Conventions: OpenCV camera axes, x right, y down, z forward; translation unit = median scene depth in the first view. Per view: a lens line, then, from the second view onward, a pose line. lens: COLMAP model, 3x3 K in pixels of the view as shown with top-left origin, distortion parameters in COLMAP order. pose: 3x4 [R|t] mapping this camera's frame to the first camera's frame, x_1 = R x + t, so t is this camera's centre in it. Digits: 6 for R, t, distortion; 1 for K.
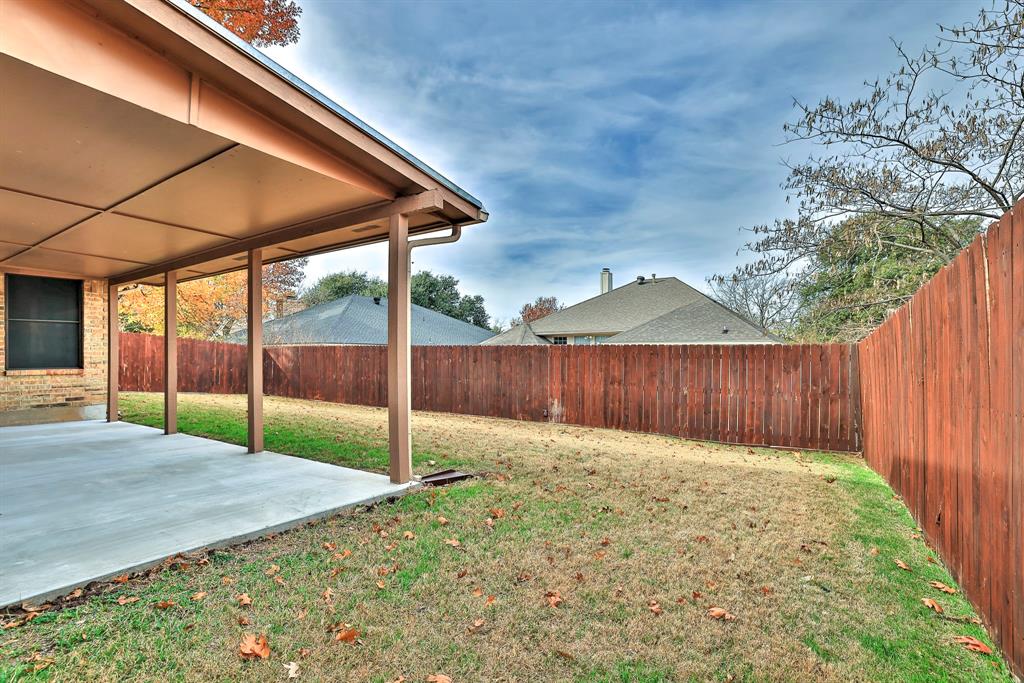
lens RADIAL K [[483.4, 0, 505.9], [0, 483.4, 351.1], [0, 0, 1]] dist [-0.015296, 0.003399]
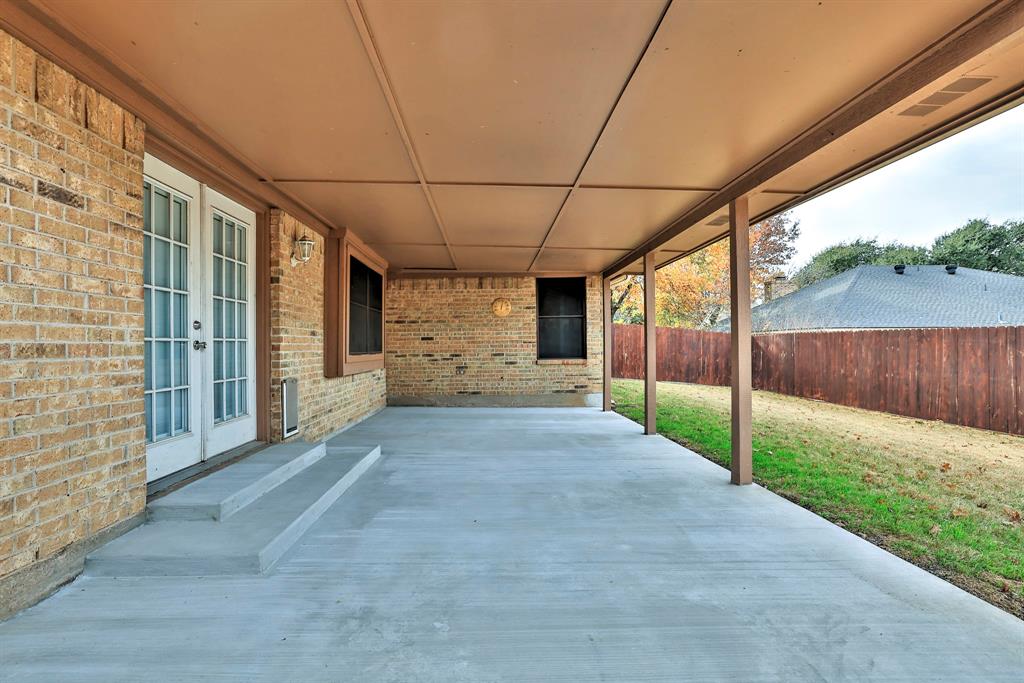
lens RADIAL K [[489.2, 0, 509.1], [0, 489.2, 348.1], [0, 0, 1]] dist [-0.028543, 0.003278]
pose [[0.599837, -0.002959, -0.800116, -0.063676], [0.018734, 0.999771, 0.010347, -0.002262], [0.799903, -0.021195, 0.599755, 0.125666]]
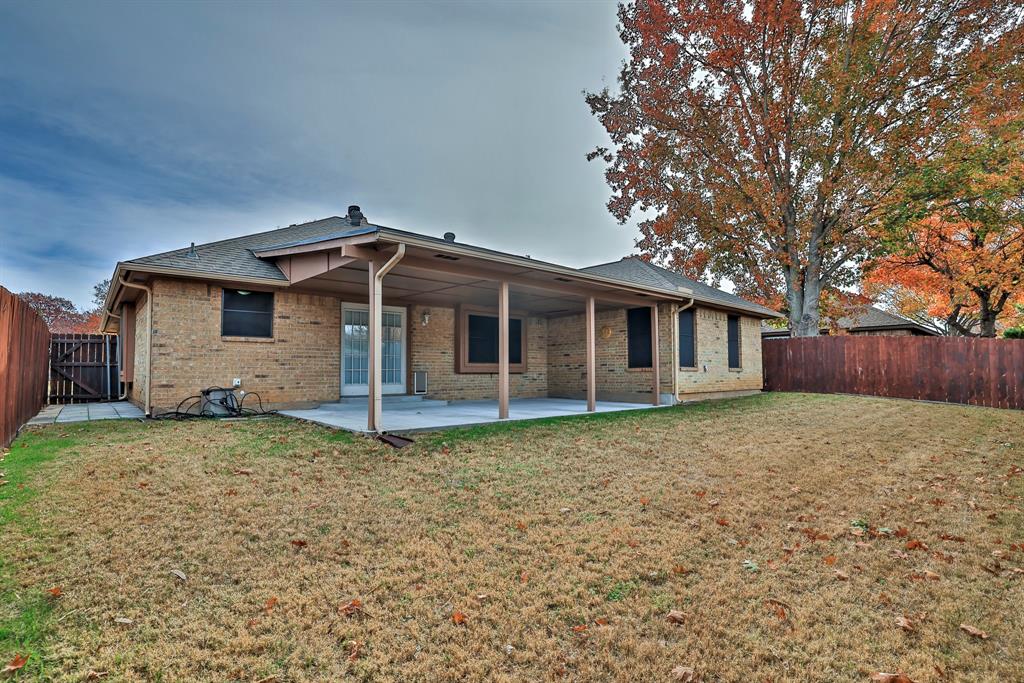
lens RADIAL K [[483.4, 0, 531.1], [0, 483.4, 344.8], [0, 0, 1]] dist [-0.015296, 0.003399]
pose [[-0.206270, -0.057428, -0.976809, 0.398494], [0.019590, 0.997834, -0.062800, 0.033722], [0.978299, -0.032090, -0.204698, 0.606488]]
